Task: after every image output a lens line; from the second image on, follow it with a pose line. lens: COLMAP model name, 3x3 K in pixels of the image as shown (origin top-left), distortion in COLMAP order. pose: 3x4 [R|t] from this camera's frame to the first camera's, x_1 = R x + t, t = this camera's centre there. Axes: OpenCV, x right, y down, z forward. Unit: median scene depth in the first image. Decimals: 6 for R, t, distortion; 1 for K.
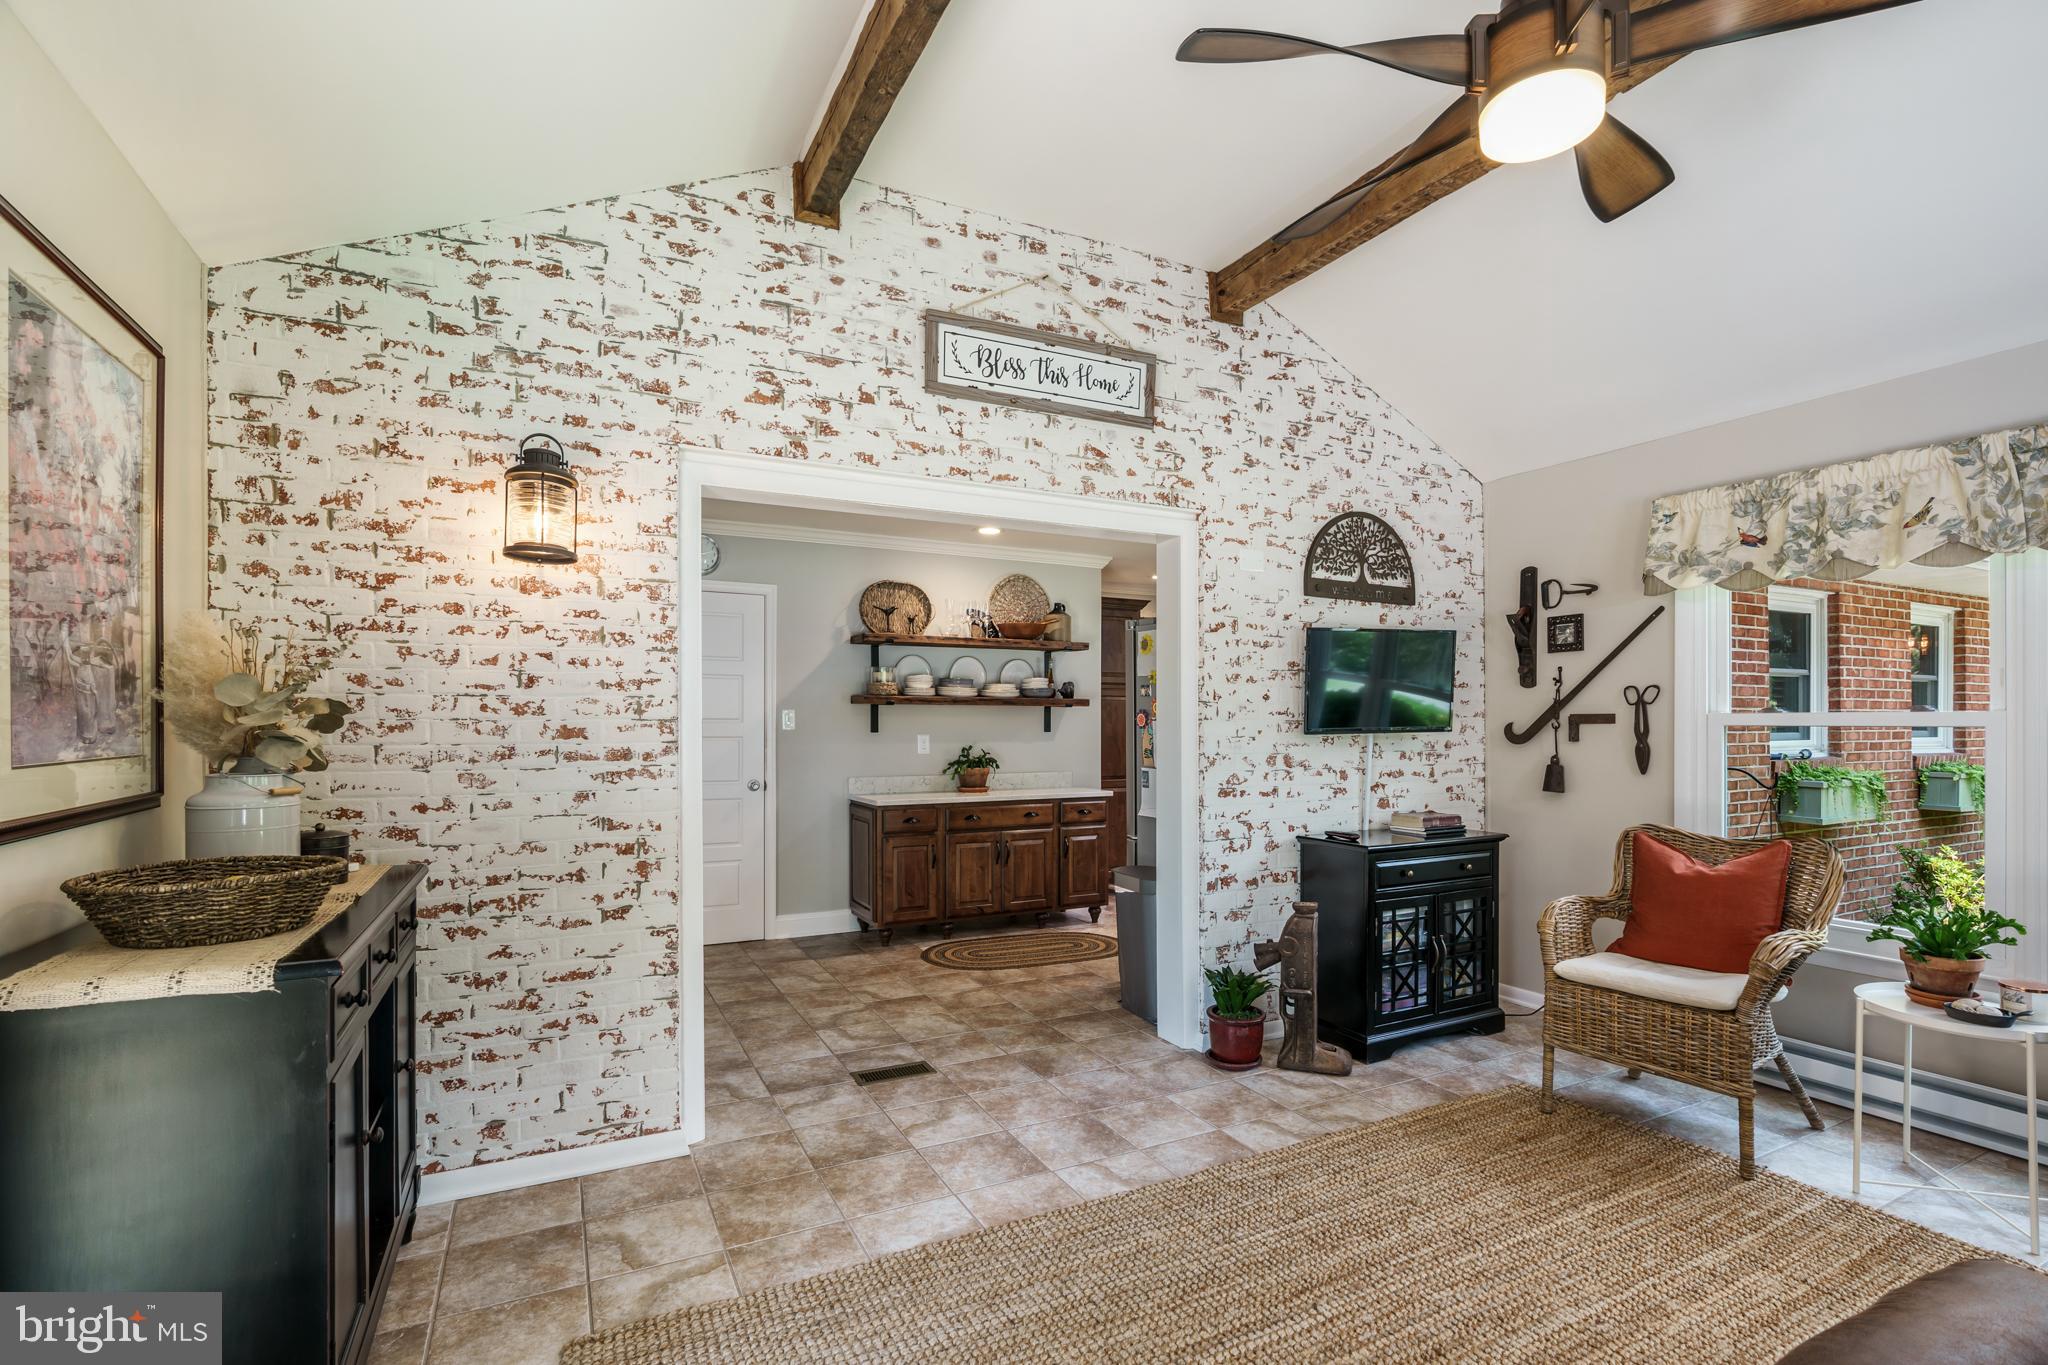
lens RADIAL K [[953.4, 0, 1024.0], [0, 953.4, 719.8], [0, 0, 1]] dist [-0.003647, 0.000948]
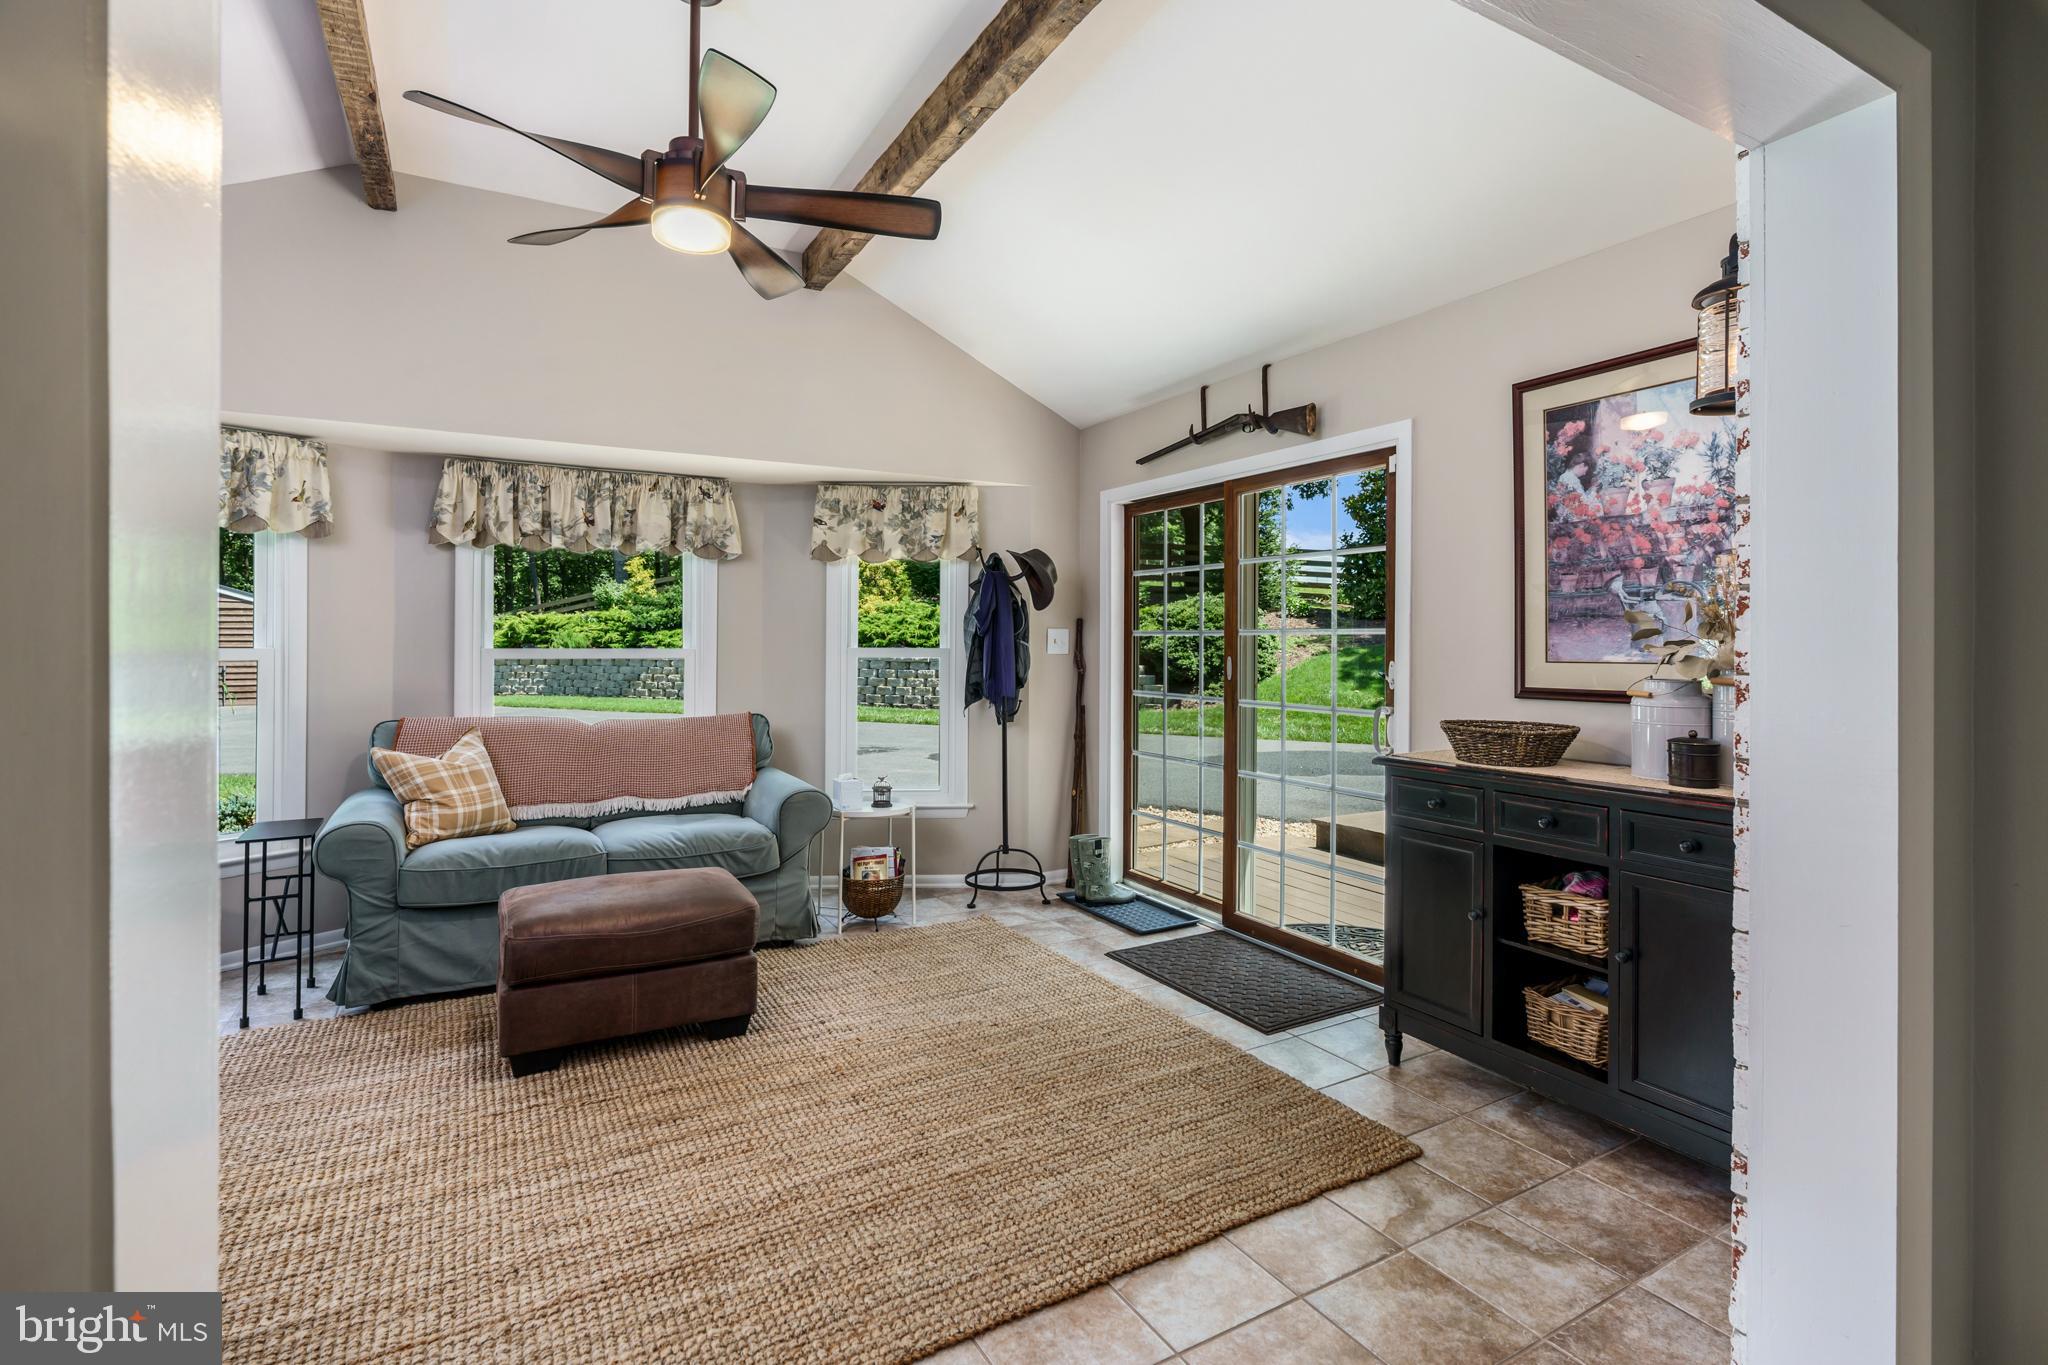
lens RADIAL K [[969.3, 0, 1023.8], [0, 969.3, 630.4], [0, 0, 1]] dist [-0.002614, 0.000822]
pose [[-0.999027, 0.000038, -0.044112, 0.043691], [0.000570, 0.999927, -0.012049, 0.004624], [0.044109, -0.012062, -0.998954, 1.186416]]
